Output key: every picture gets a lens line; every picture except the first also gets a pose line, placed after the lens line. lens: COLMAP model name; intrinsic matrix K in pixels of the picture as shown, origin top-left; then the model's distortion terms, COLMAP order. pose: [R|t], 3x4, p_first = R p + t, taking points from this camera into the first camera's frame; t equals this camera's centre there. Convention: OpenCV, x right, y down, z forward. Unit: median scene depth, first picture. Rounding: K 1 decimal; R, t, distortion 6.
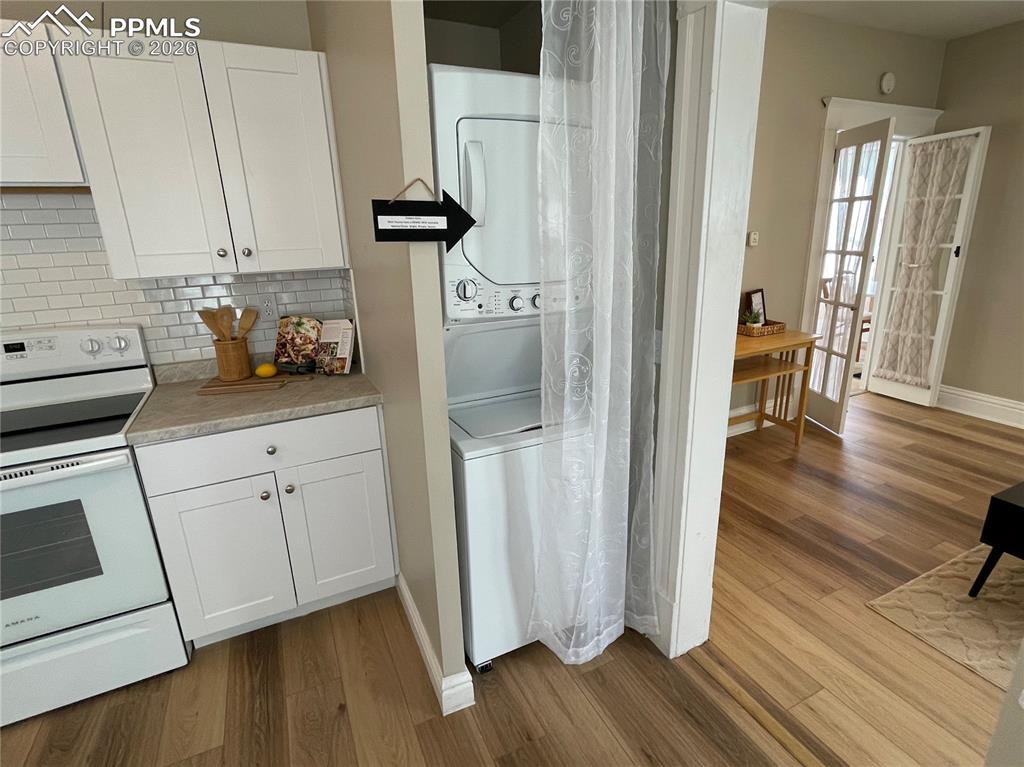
lens RADIAL K [[511.9, 0, 514.0], [0, 511.9, 380.2], [0, 0, 1]] dist [0.002004, -0.002977]
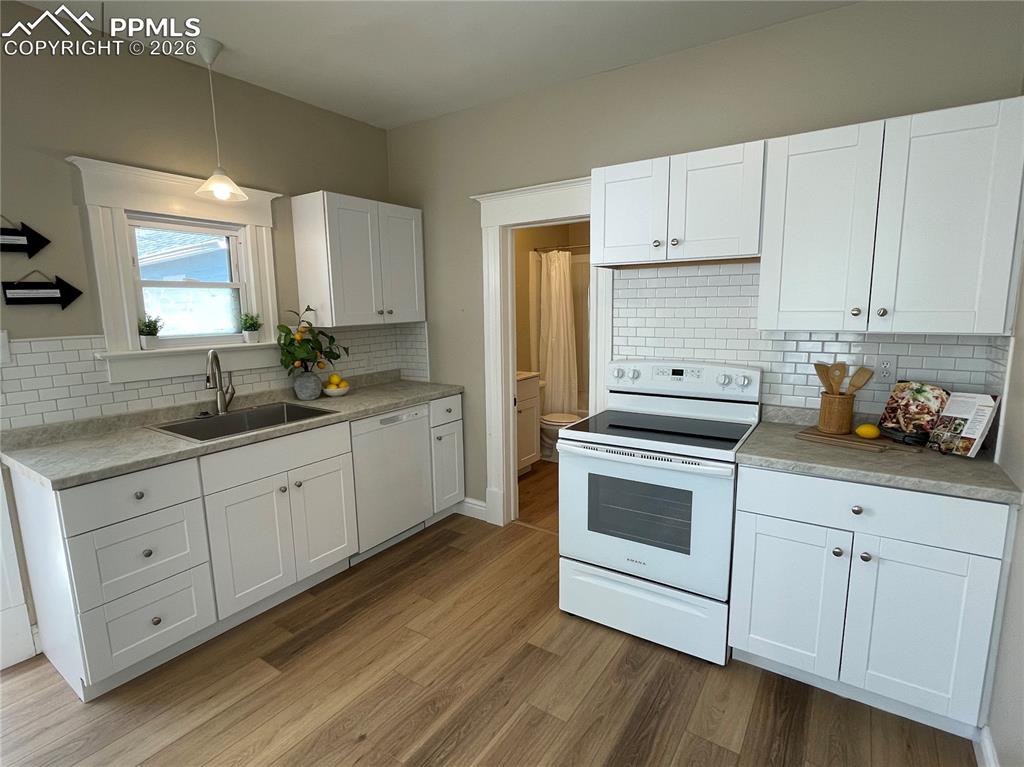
lens RADIAL K [[511.9, 0, 513.9], [0, 511.9, 382.1], [0, 0, 1]] dist [0.002004, -0.002977]
pose [[0.504545, 0.154174, -0.849509, -0.010560], [-0.247095, 0.968556, 0.029024, 0.031570], [0.827272, 0.195266, 0.526776, -0.098456]]
